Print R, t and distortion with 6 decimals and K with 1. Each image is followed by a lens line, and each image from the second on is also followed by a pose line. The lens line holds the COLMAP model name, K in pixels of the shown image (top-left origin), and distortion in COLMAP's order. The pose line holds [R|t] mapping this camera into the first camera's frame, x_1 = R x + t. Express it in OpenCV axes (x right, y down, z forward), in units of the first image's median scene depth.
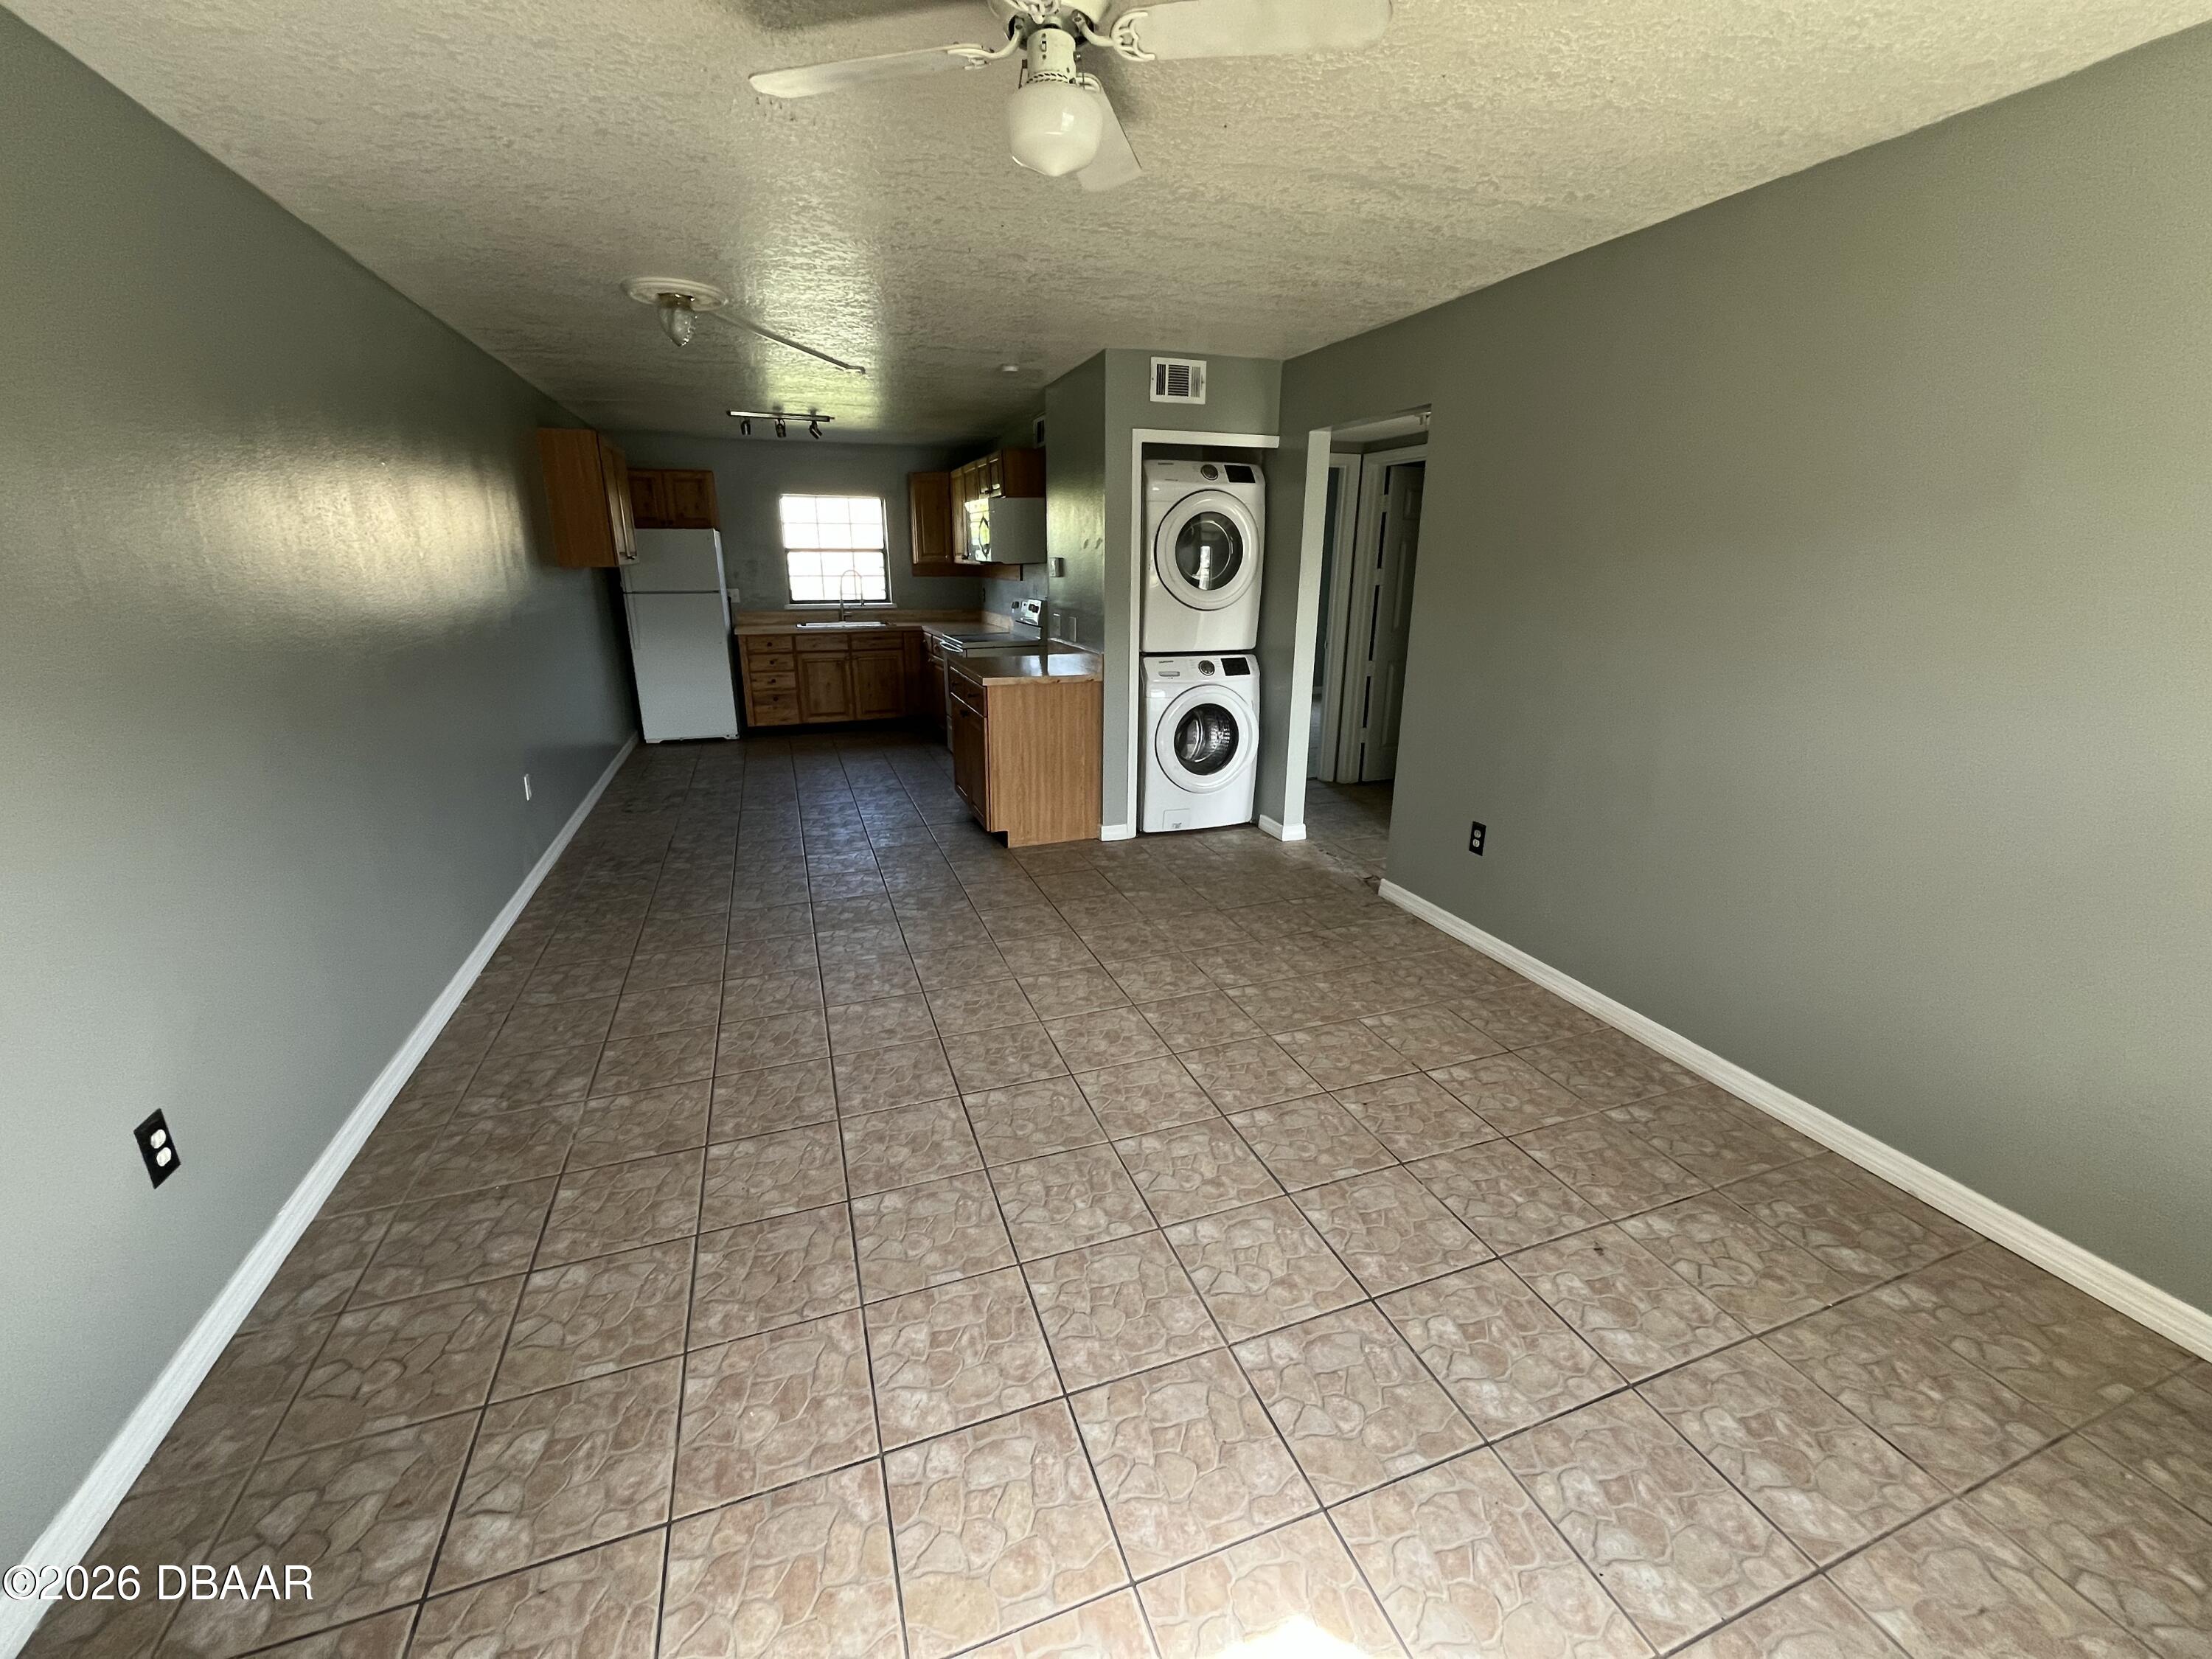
lens RADIAL K [[890.6, 0, 1103.5], [0, 890.6, 827.5], [0, 0, 1]] dist [-0.000030, 0.000795]
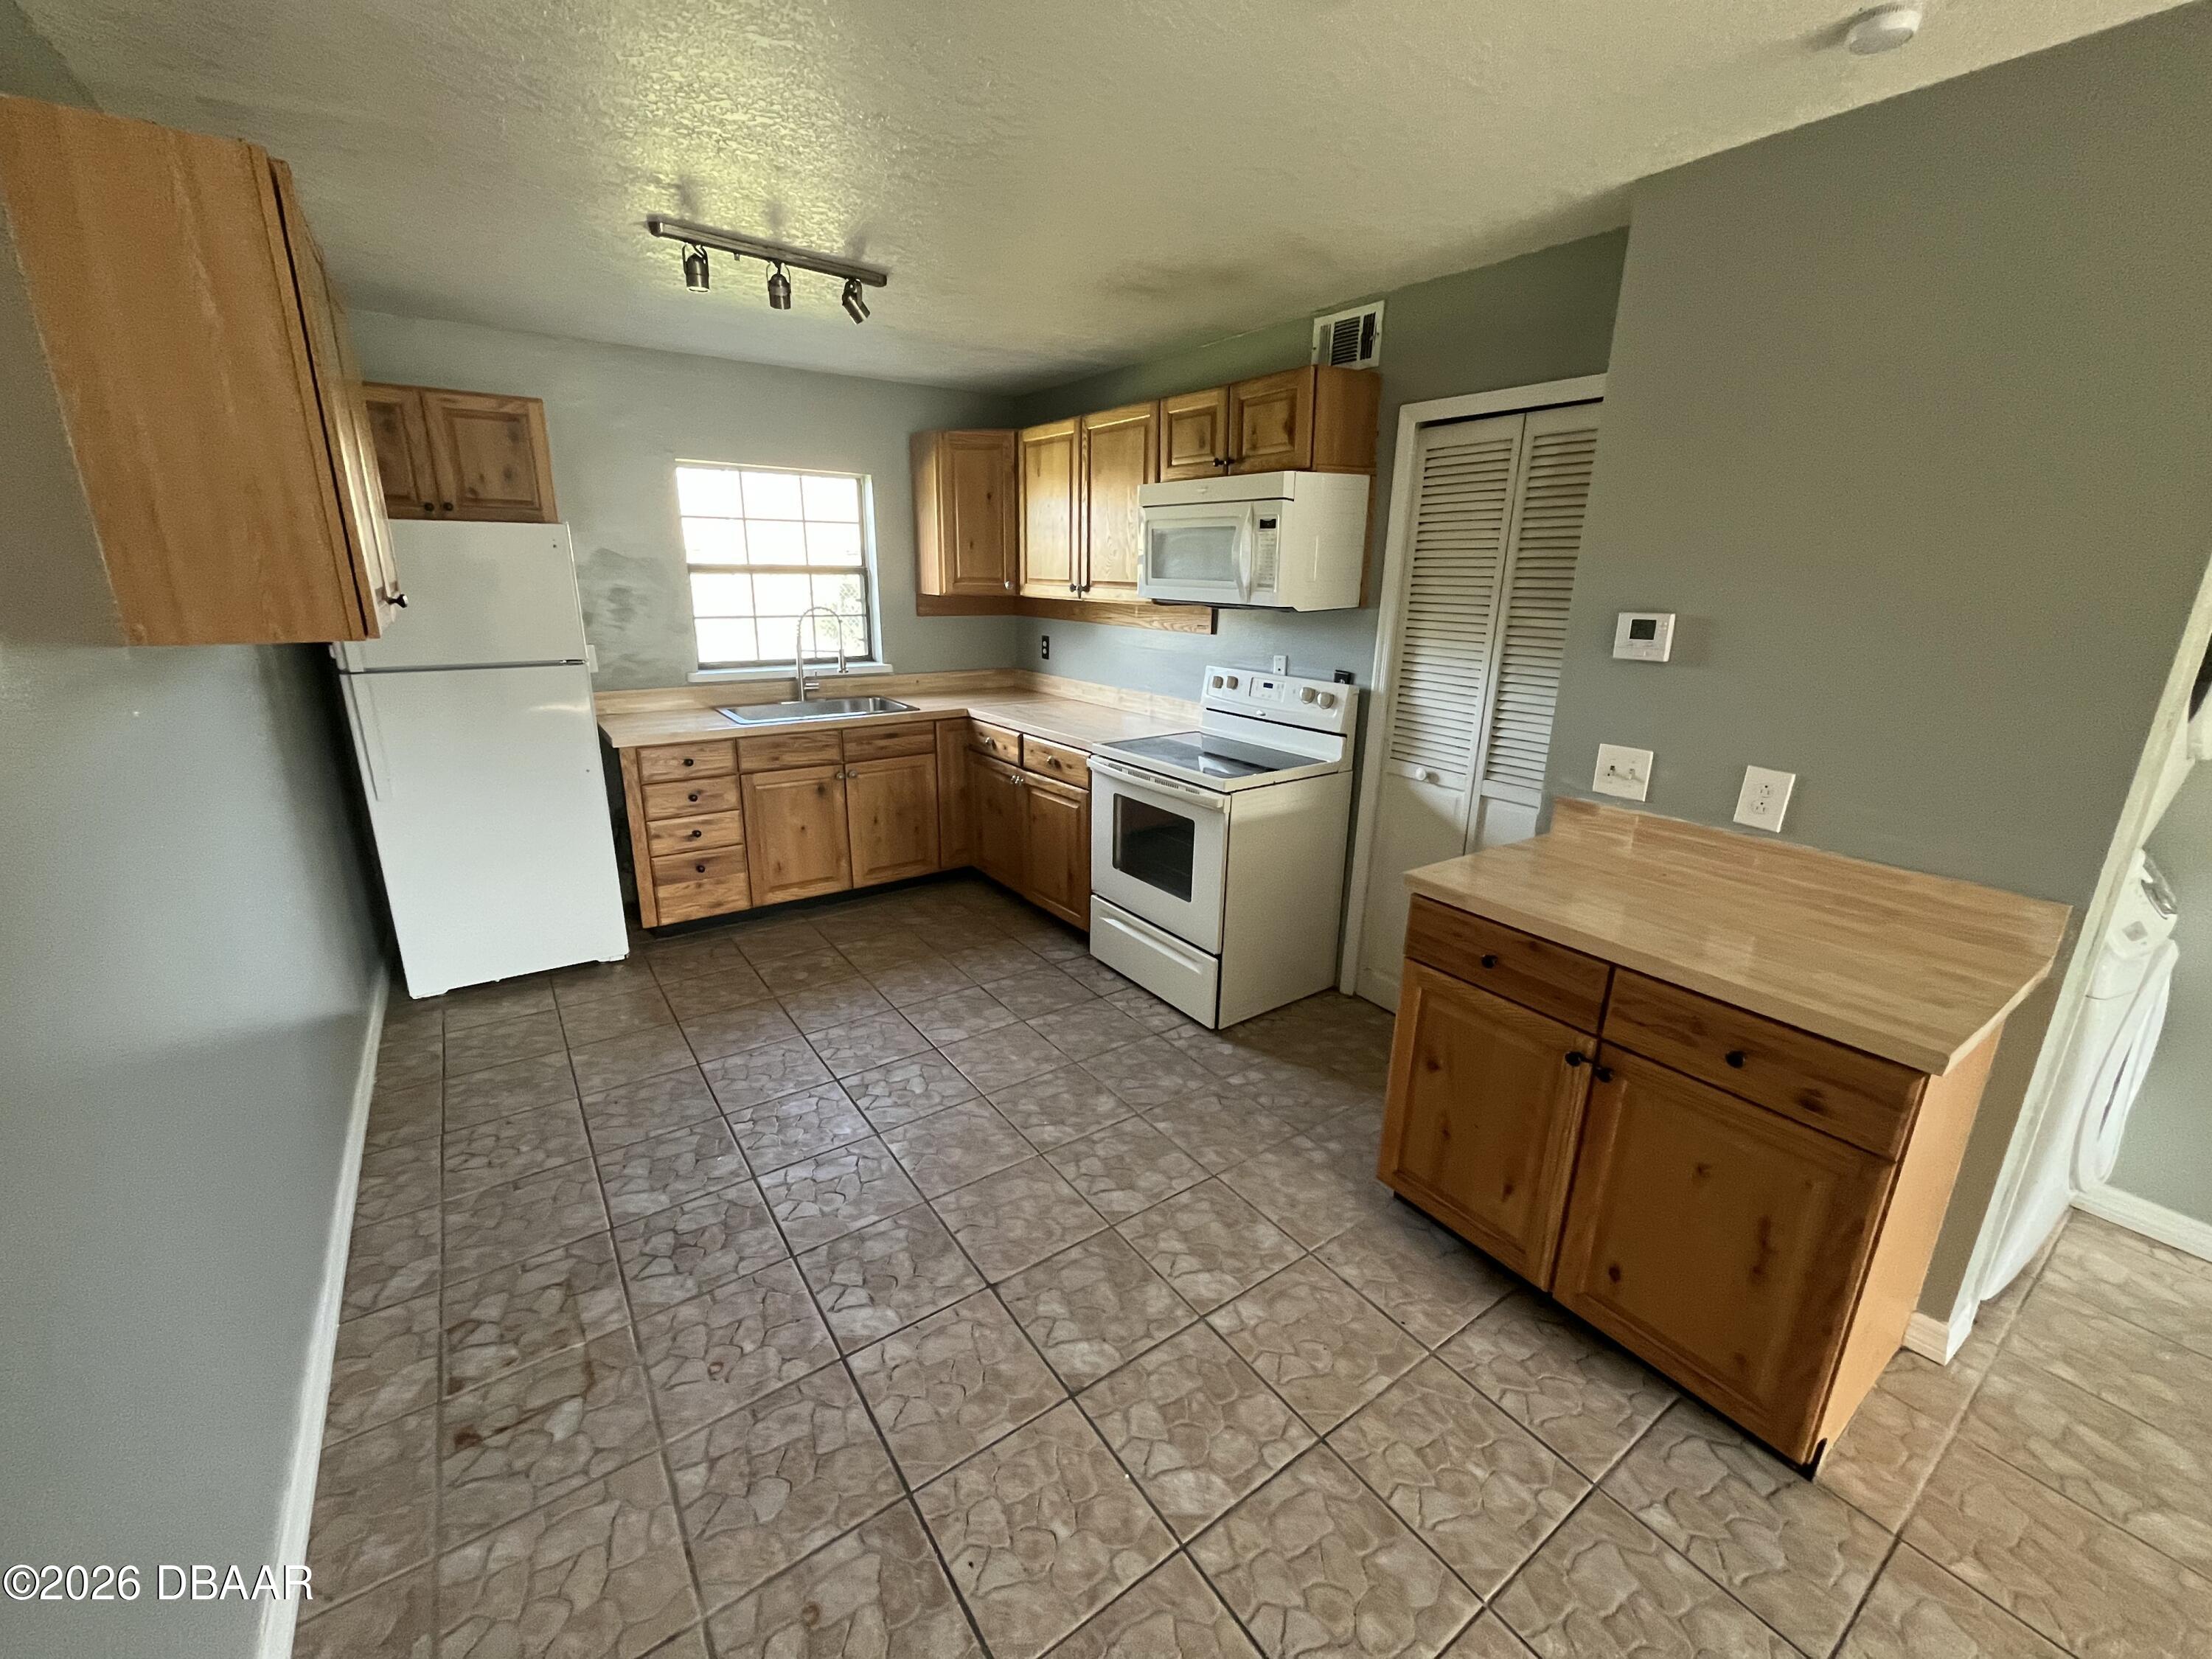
lens RADIAL K [[882.6, 0, 1068.9], [0, 882.6, 835.0], [0, 0, 1]] dist [-0.018716, -0.000112]
pose [[0.970747, -0.060994, 0.232227, -0.275306], [0.063245, 0.997995, -0.002253, -0.145262], [-0.231624, 0.016874, 0.972659, 0.467220]]
